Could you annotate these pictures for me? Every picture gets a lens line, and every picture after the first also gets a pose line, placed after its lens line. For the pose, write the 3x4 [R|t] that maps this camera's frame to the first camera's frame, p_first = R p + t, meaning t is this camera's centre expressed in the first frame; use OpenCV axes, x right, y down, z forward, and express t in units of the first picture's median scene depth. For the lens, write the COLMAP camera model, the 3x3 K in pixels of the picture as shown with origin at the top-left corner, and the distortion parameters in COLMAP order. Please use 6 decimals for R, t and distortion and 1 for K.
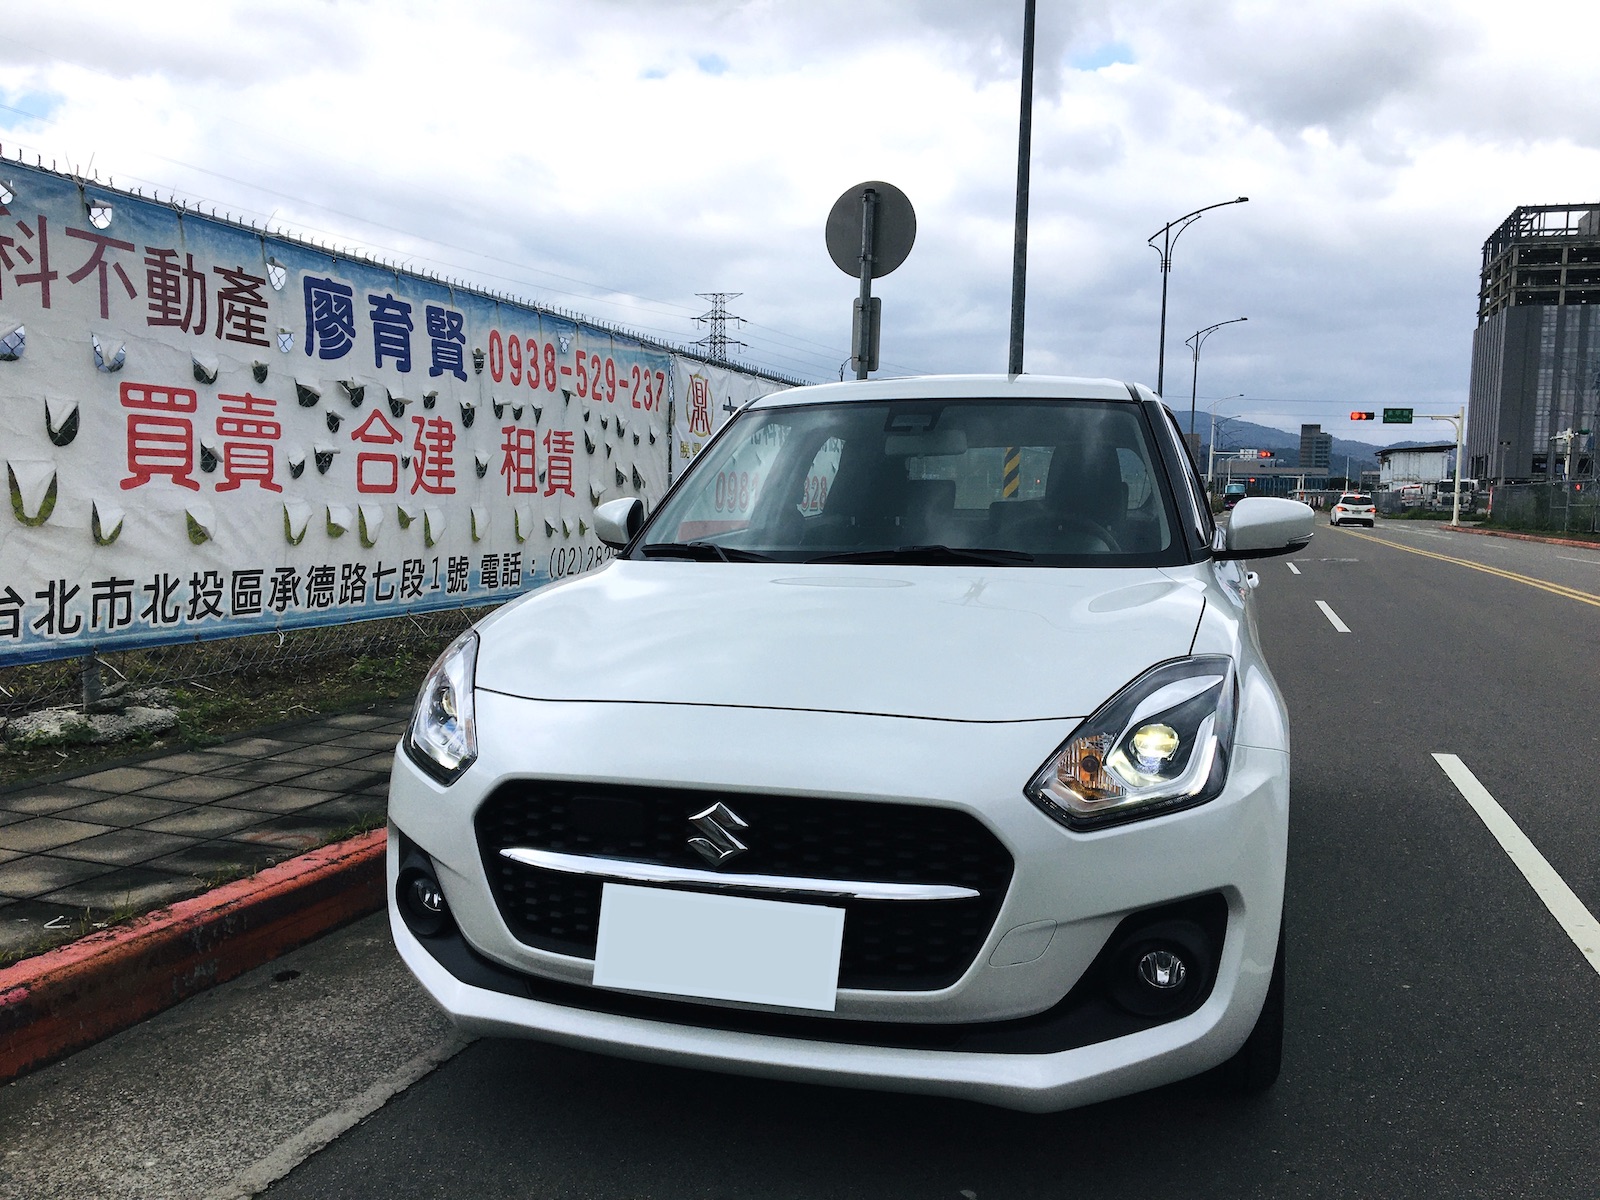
lens RADIAL K [[1366.3, 0, 799.6], [0, 1366.3, 587.2], [0, 0, 1]] dist [0.053013, -0.071947]
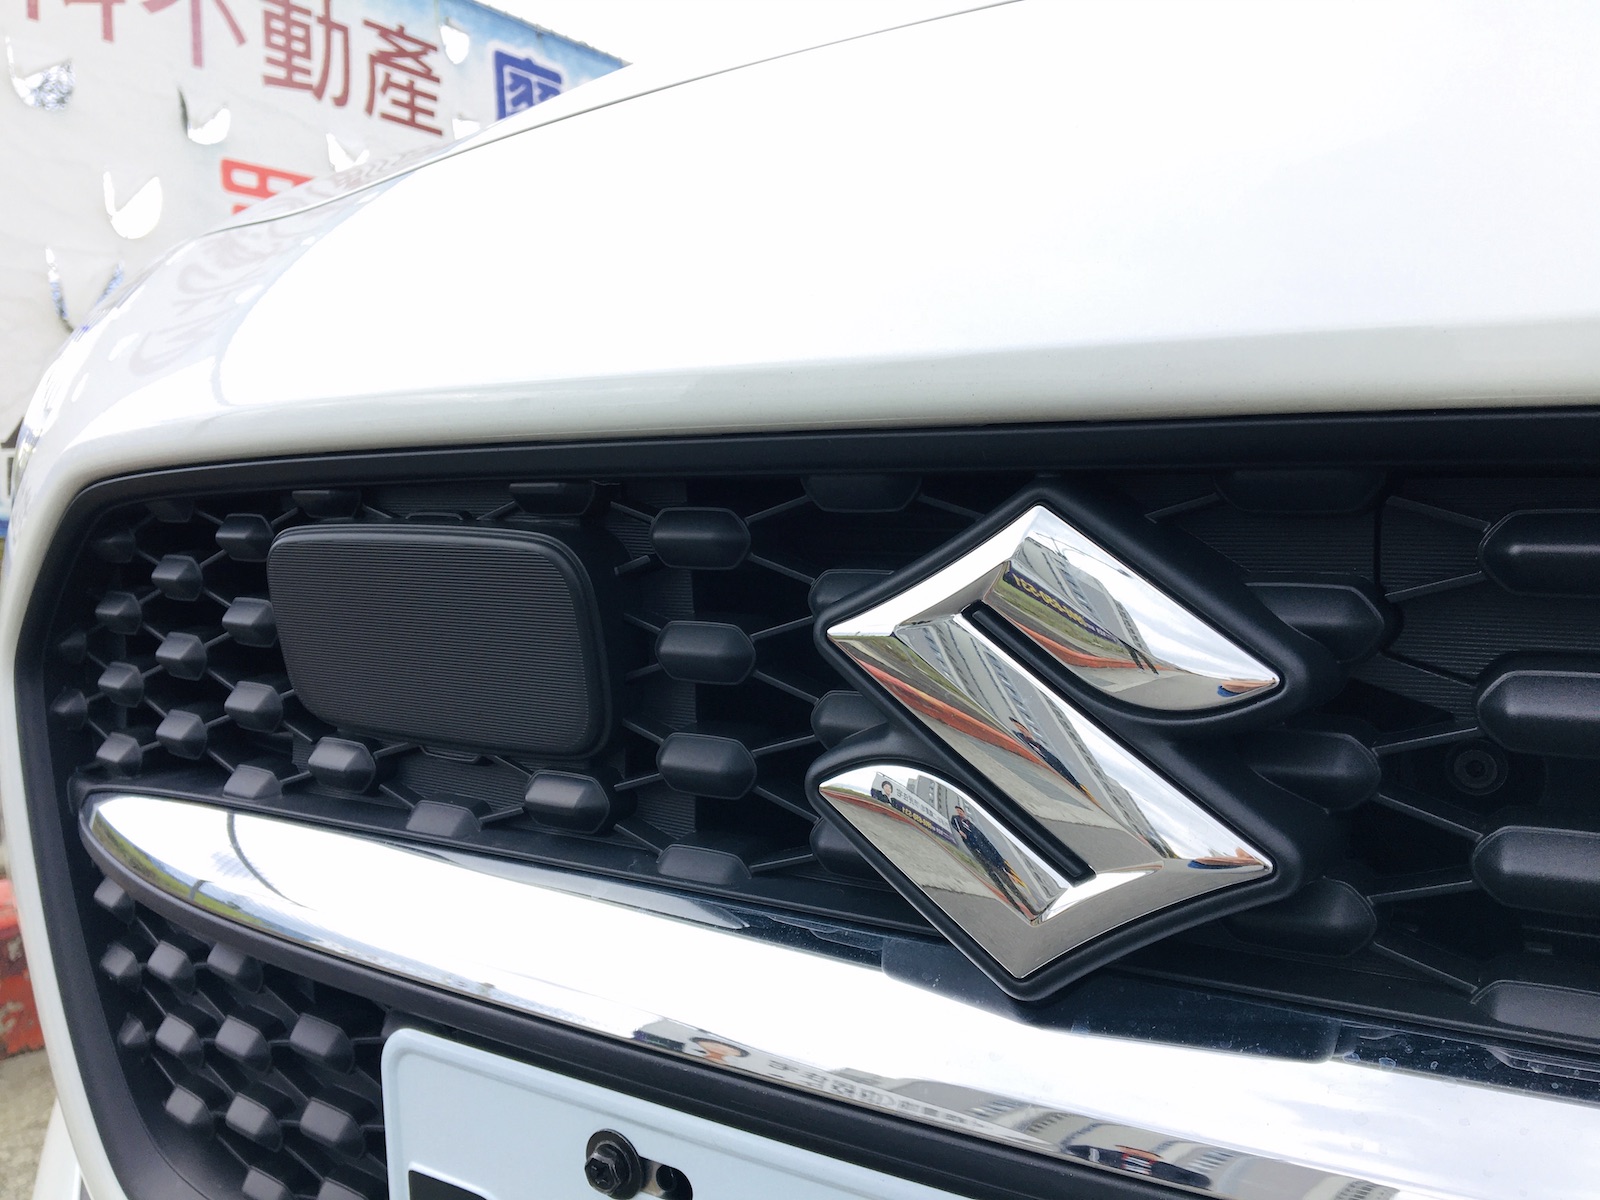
lens RADIAL K [[1366.3, 0, 799.6], [0, 1366.3, 587.2], [0, 0, 1]] dist [0.053013, -0.071947]
pose [[0.971122, 0.008061, -0.238447, -0.019062], [-0.006069, 0.999940, 0.009085, 0.063938], [0.238506, -0.007376, 0.971113, 0.335717]]
